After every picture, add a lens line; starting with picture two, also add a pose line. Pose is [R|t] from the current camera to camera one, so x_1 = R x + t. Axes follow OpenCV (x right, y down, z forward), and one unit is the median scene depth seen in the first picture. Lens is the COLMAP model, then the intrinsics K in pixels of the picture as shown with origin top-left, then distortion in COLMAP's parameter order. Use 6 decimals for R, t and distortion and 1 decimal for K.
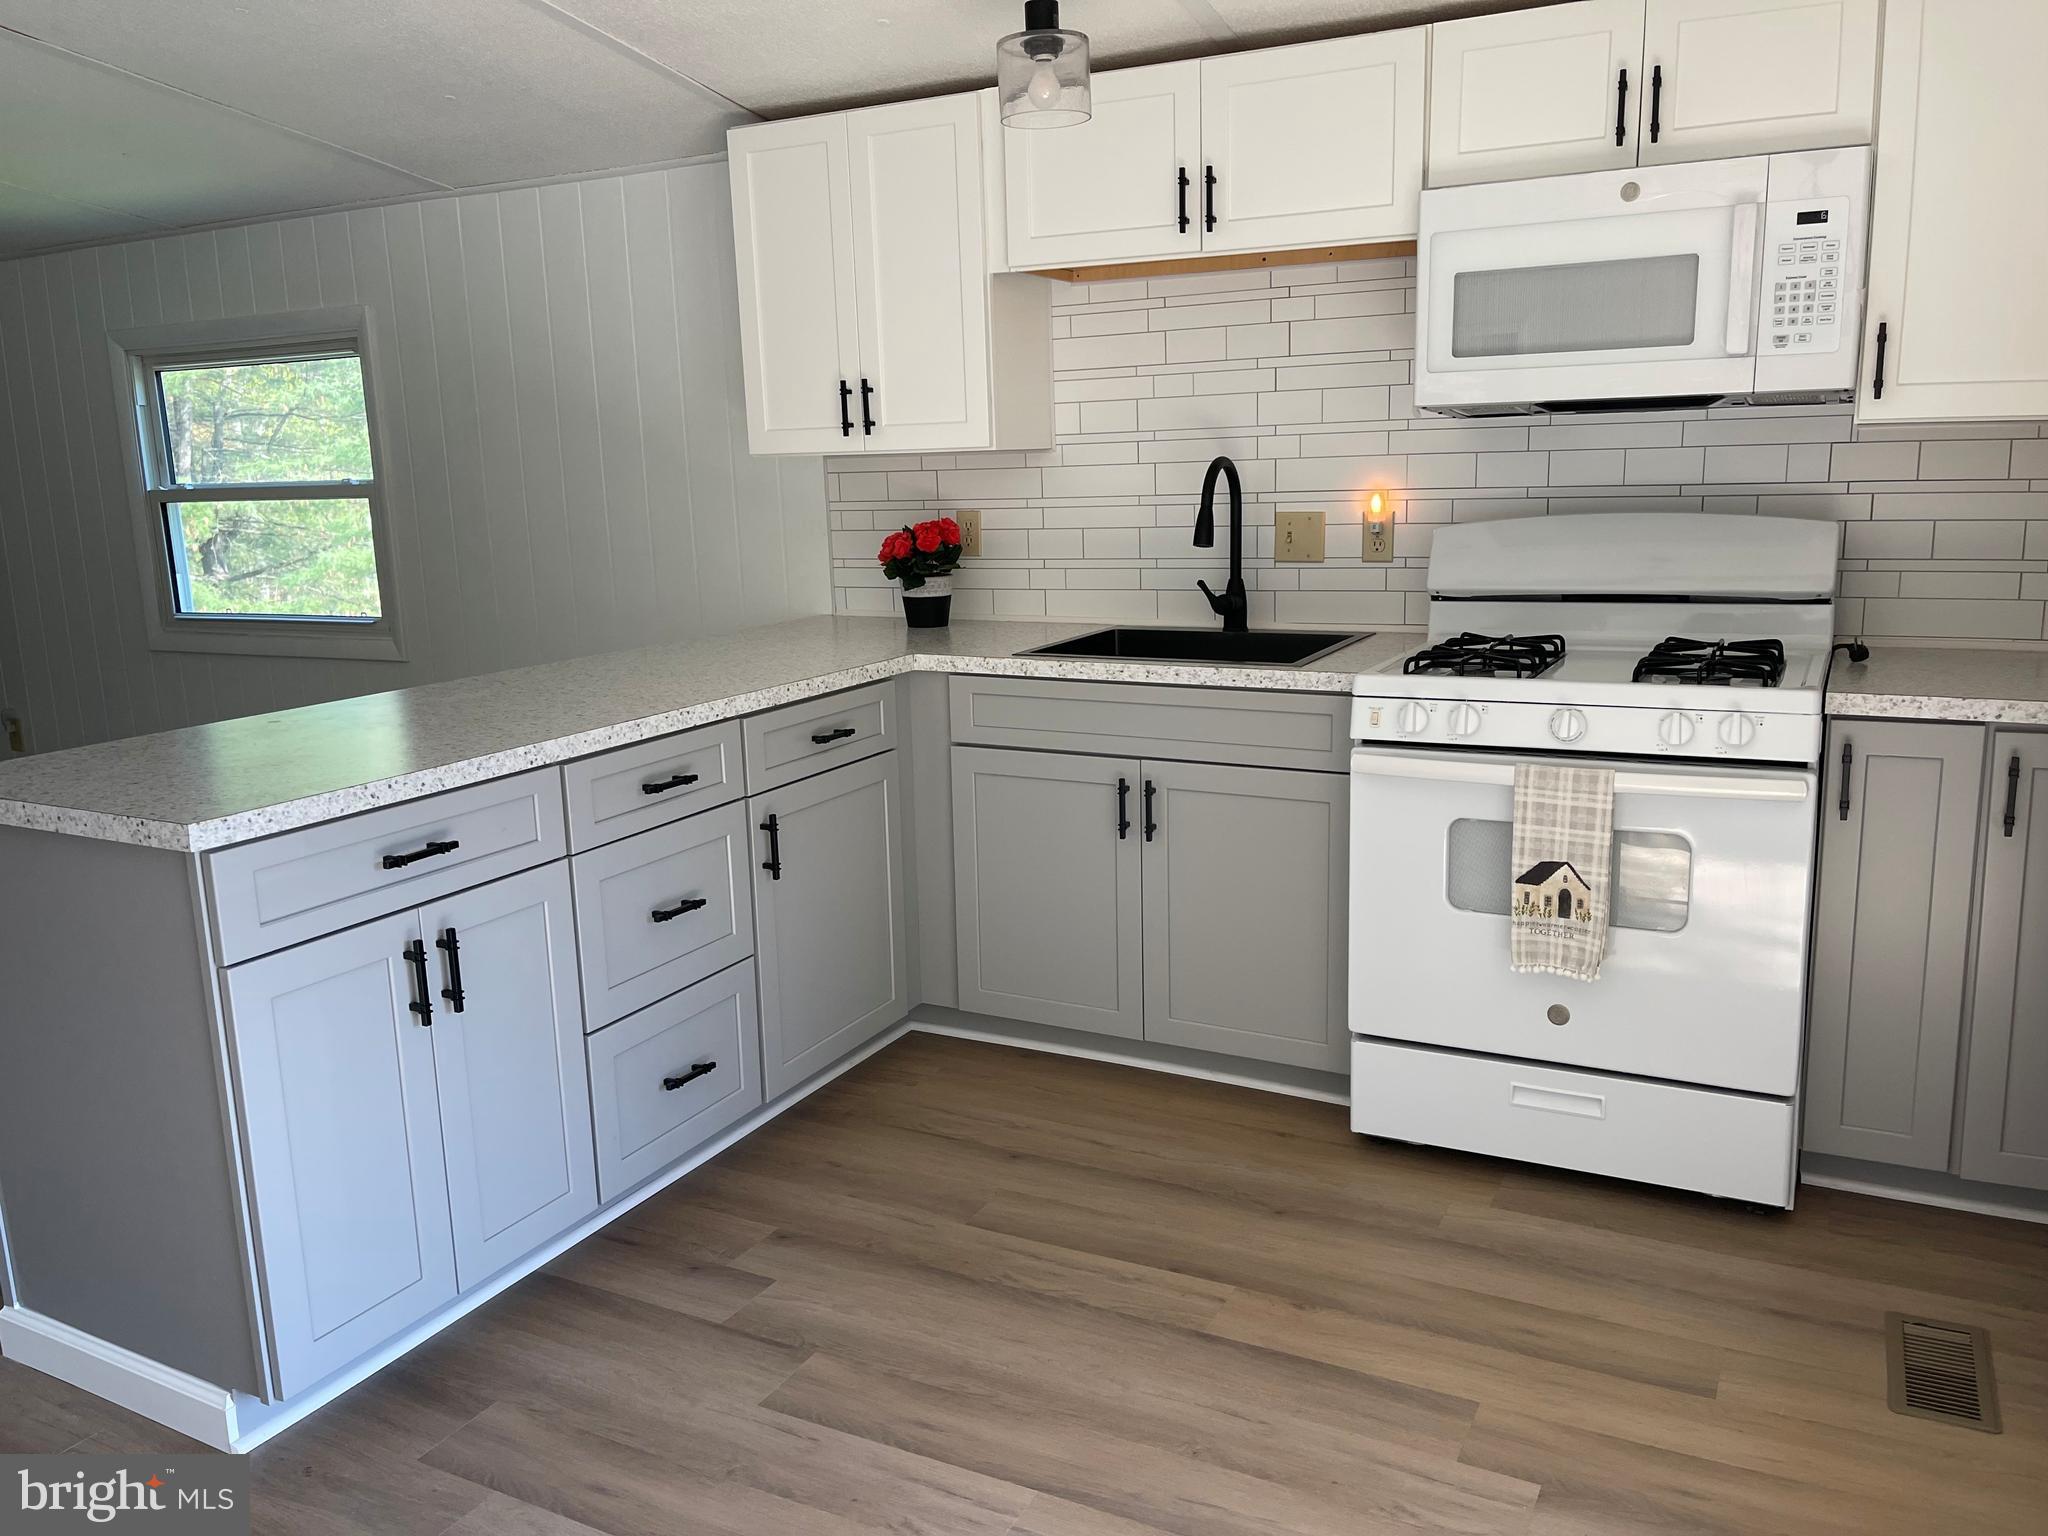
lens RADIAL K [[1563.6, 0, 1024.0], [0, 1563.6, 768.0], [0, 0, 1]] dist [0.064402, -0.088781]
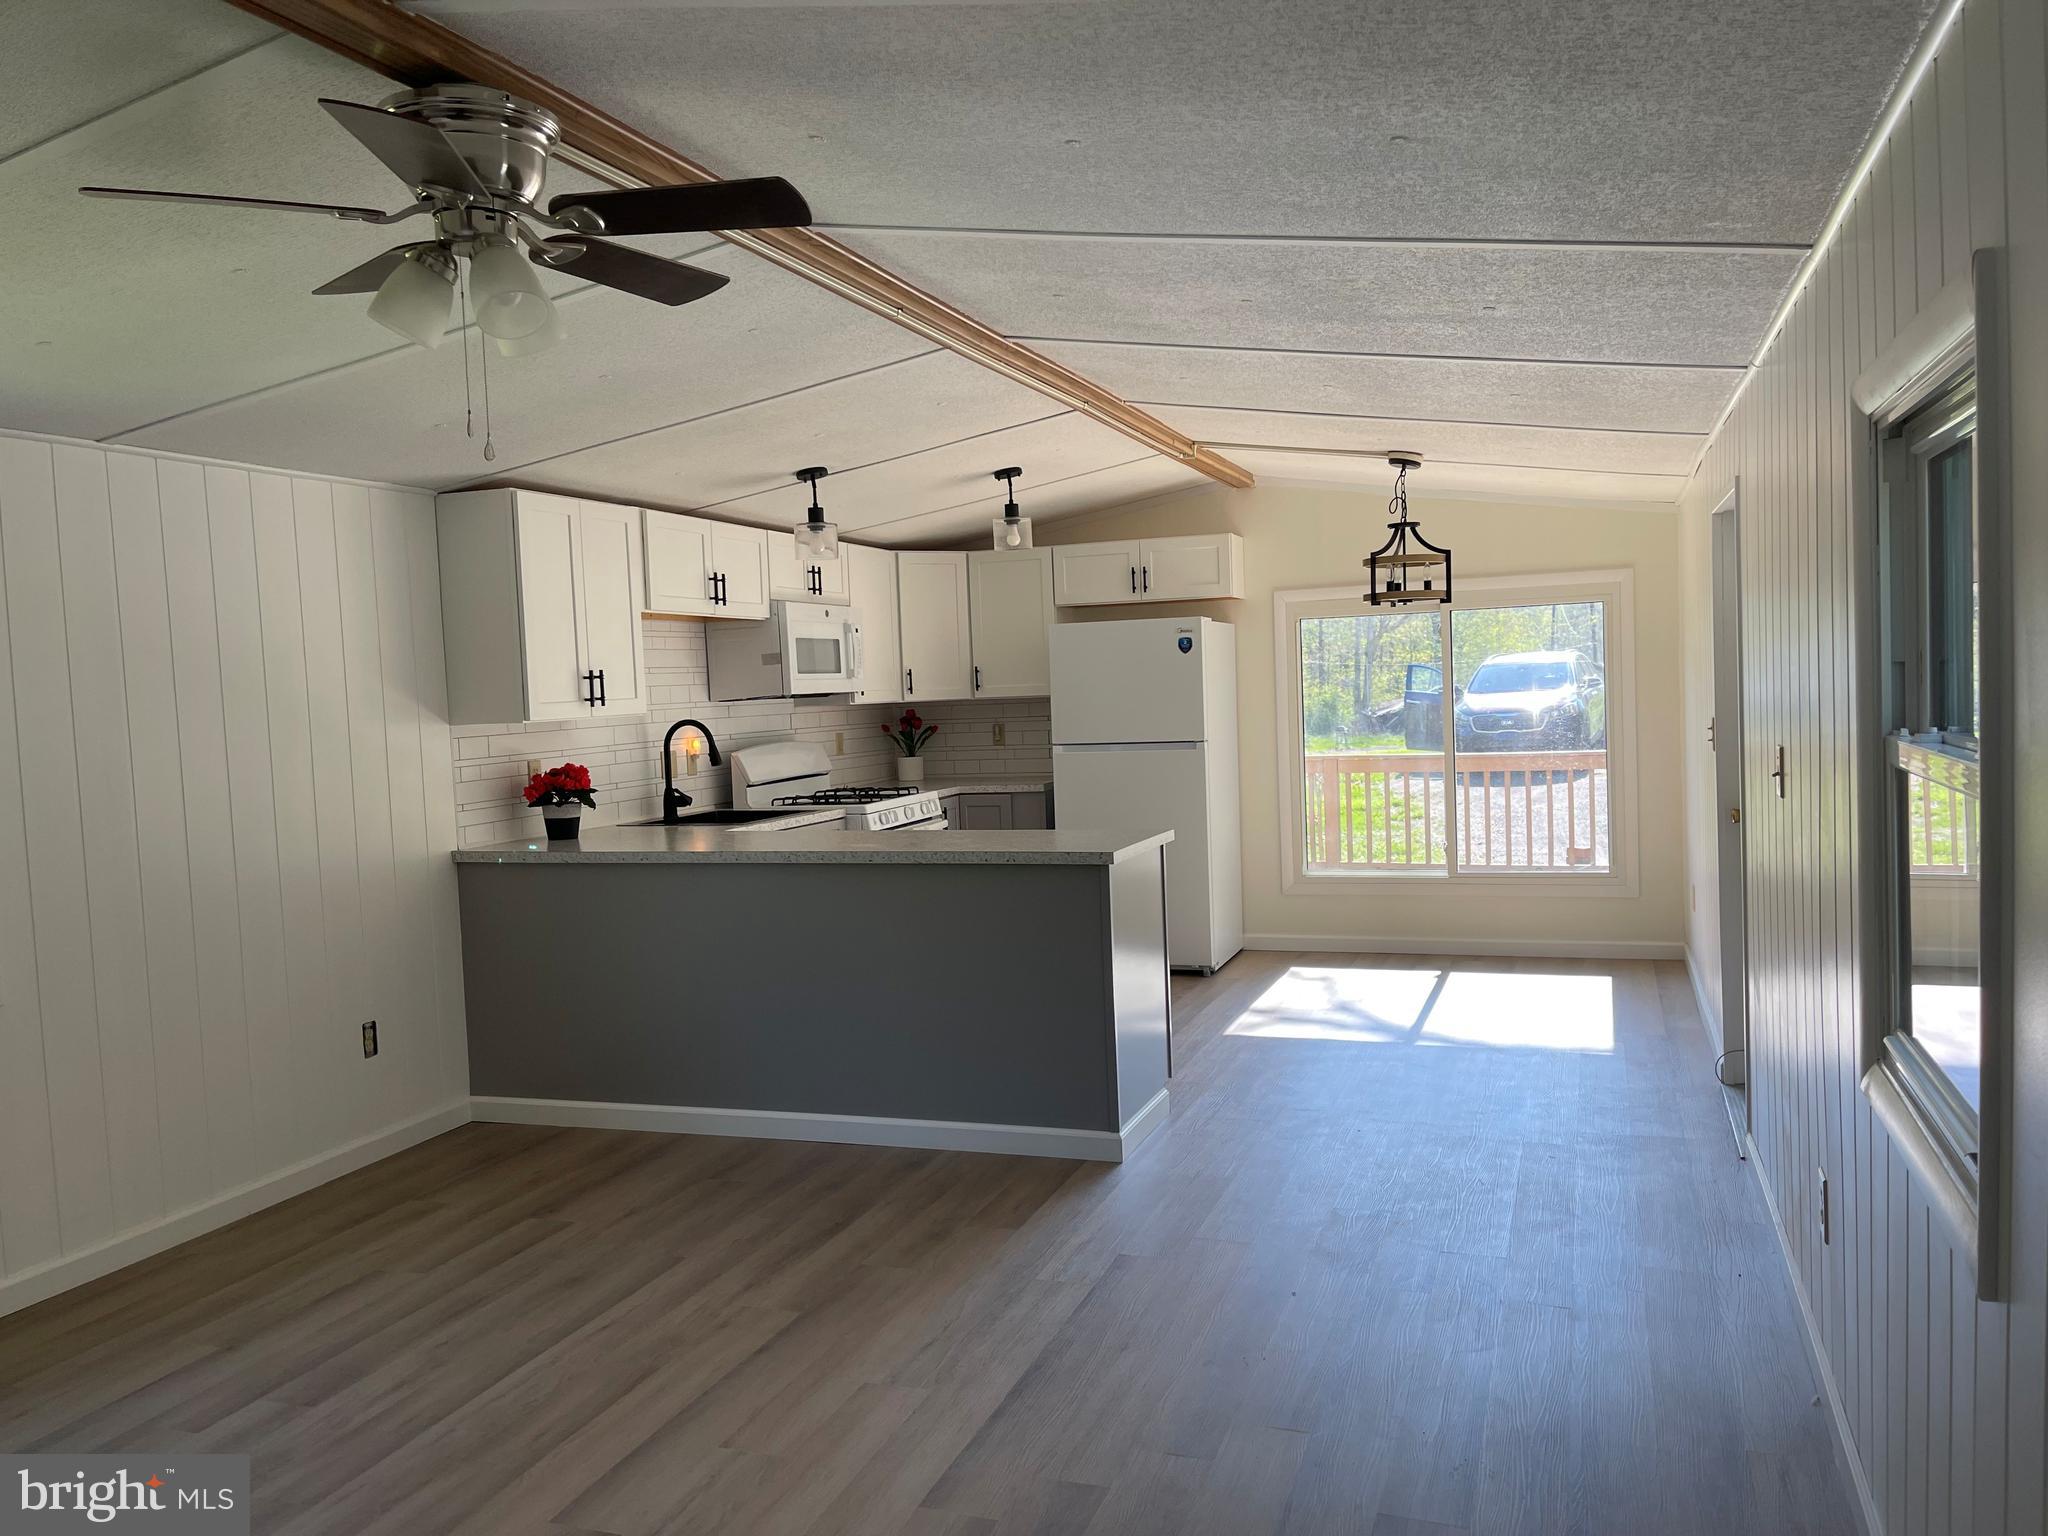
lens RADIAL K [[1563.6, 0, 1024.0], [0, 1563.6, 768.0], [0, 0, 1]] dist [0.064402, -0.088781]
pose [[-0.133373, -0.021241, 0.990838, -2.139159], [0.237398, 0.969979, 0.052749, -0.181320], [-0.962213, 0.242258, -0.124326, 1.065265]]
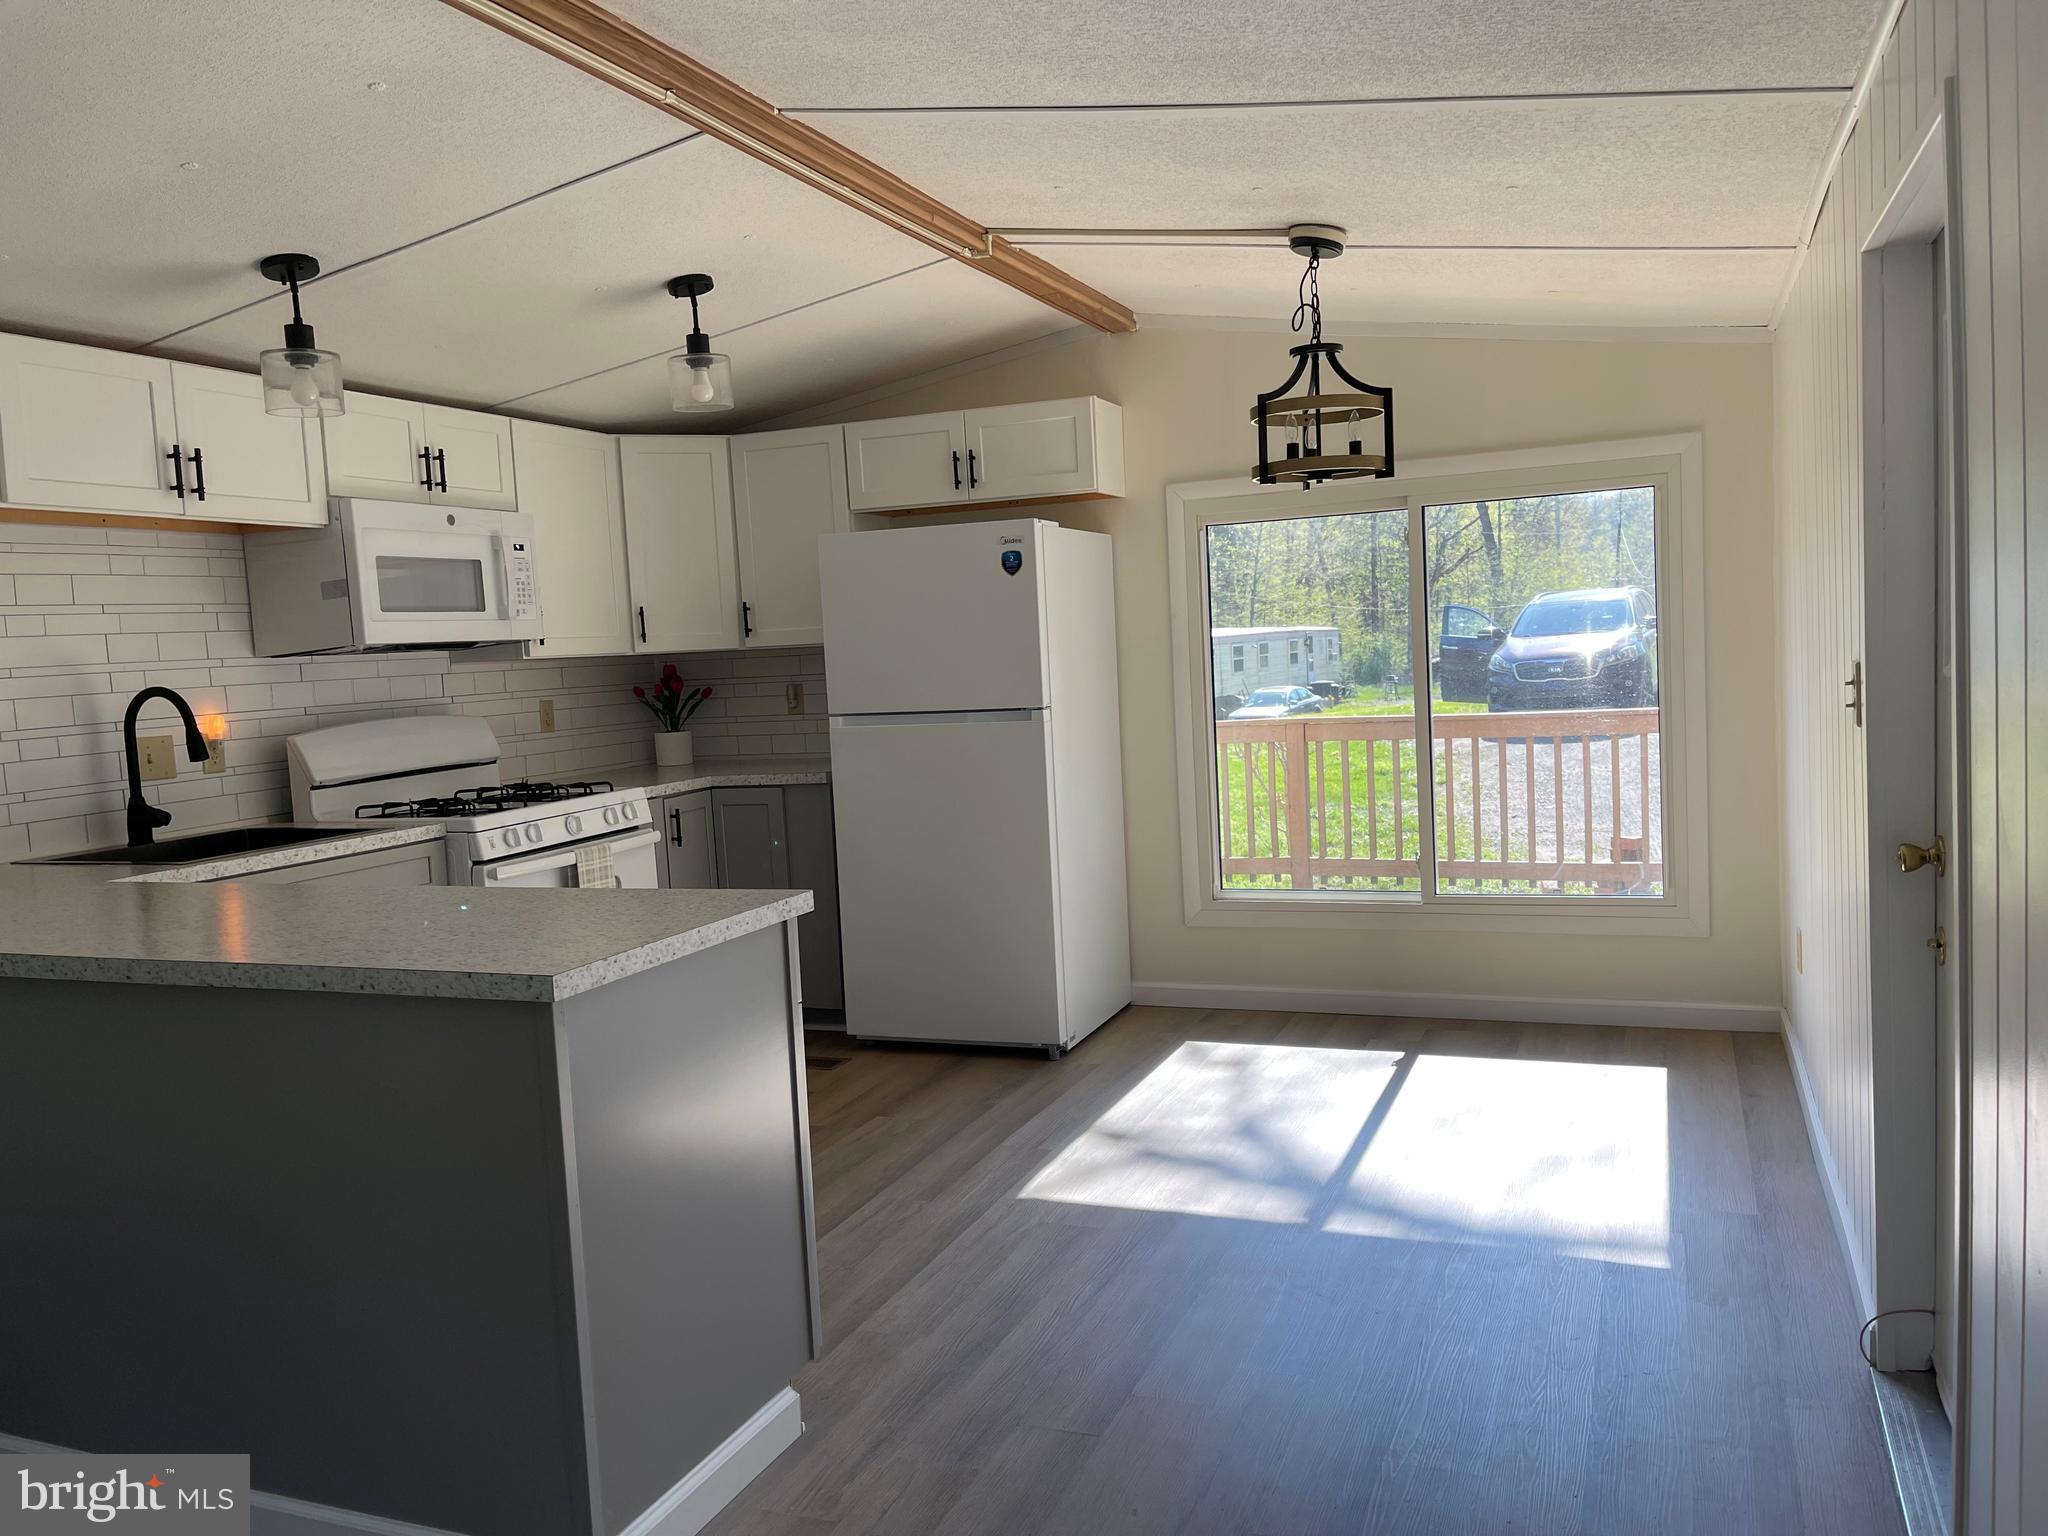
lens RADIAL K [[1563.6, 0, 1024.0], [0, 1563.6, 768.0], [0, 0, 1]] dist [0.064402, -0.088781]
pose [[-0.097046, -0.049600, 0.994043, -1.316915], [0.251054, 0.965241, 0.072672, -0.083485], [-0.963096, 0.256612, -0.081221, 0.622619]]
